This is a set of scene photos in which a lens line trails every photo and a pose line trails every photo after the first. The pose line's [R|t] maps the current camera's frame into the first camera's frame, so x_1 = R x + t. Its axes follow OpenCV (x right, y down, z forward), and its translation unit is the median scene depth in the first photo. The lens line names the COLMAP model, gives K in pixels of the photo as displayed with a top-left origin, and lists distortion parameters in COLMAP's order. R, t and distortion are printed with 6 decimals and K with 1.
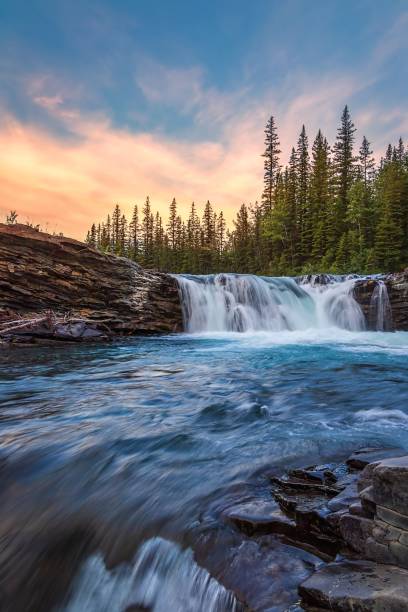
lens RADIAL K [[410.0, 0, 206.7], [0, 410.0, 307.7], [0, 0, 1]] dist [0.001127, 0.001148]
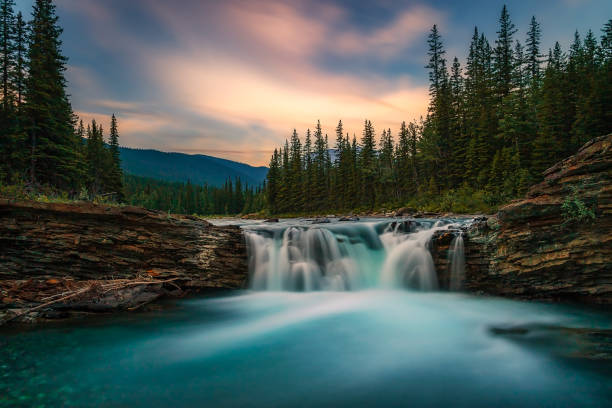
lens RADIAL K [[410.0, 0, 302.1], [0, 410.0, 202.0], [0, 0, 1]] dist [0.001127, 0.001148]
pose [[0.957422, -0.045691, -0.285054, 0.193648], [0.036190, 0.998603, -0.038513, -0.058412], [0.286415, 0.026557, 0.957738, 0.038407]]
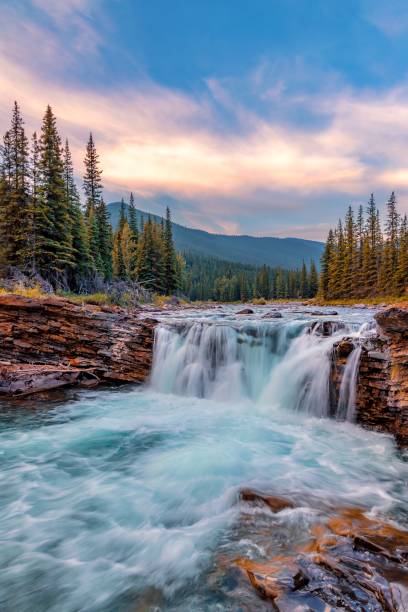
lens RADIAL K [[410.0, 0, 206.7], [0, 410.0, 307.7], [0, 0, 1]] dist [0.001127, 0.001148]
pose [[0.740619, -0.008894, -0.671866, 0.366068], [0.016084, 0.999861, 0.004494, -0.067604], [0.671733, -0.014134, 0.740659, 0.200220]]
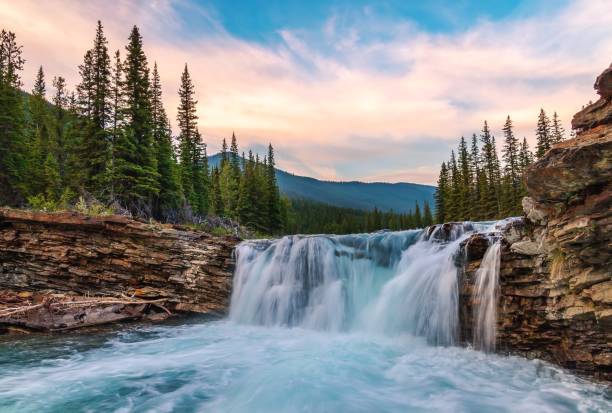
lens RADIAL K [[424.5, 0, 306.0], [0, 424.5, 204.7], [0, 0, 1]] dist [0.000617, 0.000244]
pose [[0.721738, -0.109524, -0.683446, 0.324818], [0.038641, 0.992237, -0.118204, -0.027655], [0.691087, 0.058903, 0.720367, 0.272413]]
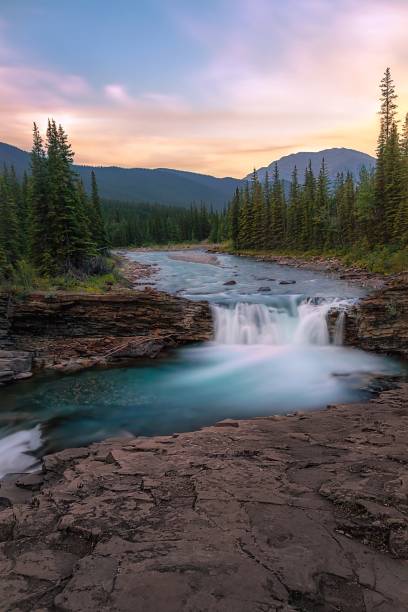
lens RADIAL K [[422.0, 0, 204.0], [0, 422.0, 306.0], [0, 0, 1]] dist [0.003999, 0.001670]
pose [[0.899188, 0.002304, -0.437557, 0.340385], [0.076834, 0.983618, 0.163074, -0.189129], [0.430764, -0.180253, 0.884280, -0.254512]]
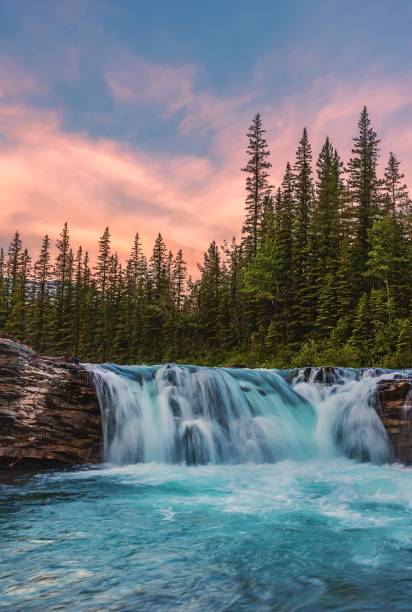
lens RADIAL K [[645.2, 0, 209.3], [0, 645.2, 305.0], [0, 0, 1]] dist [0.011385, 0.007266]
pose [[0.996806, 0.025218, 0.075774, 0.012446], [-0.014929, 0.990949, -0.133404, -0.024739], [-0.078452, 0.131846, 0.988161, 0.006344]]
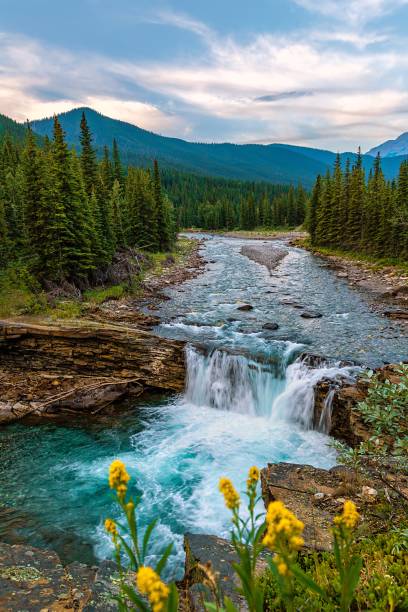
lens RADIAL K [[429.3, 0, 204.0], [0, 429.3, 306.0], [0, 0, 1]] dist [0.000651, 0.000300]
pose [[0.764590, 0.082572, -0.639206, 0.448815], [0.054623, 0.979890, 0.191919, -0.253584], [0.642198, -0.181654, 0.744703, 0.035915]]
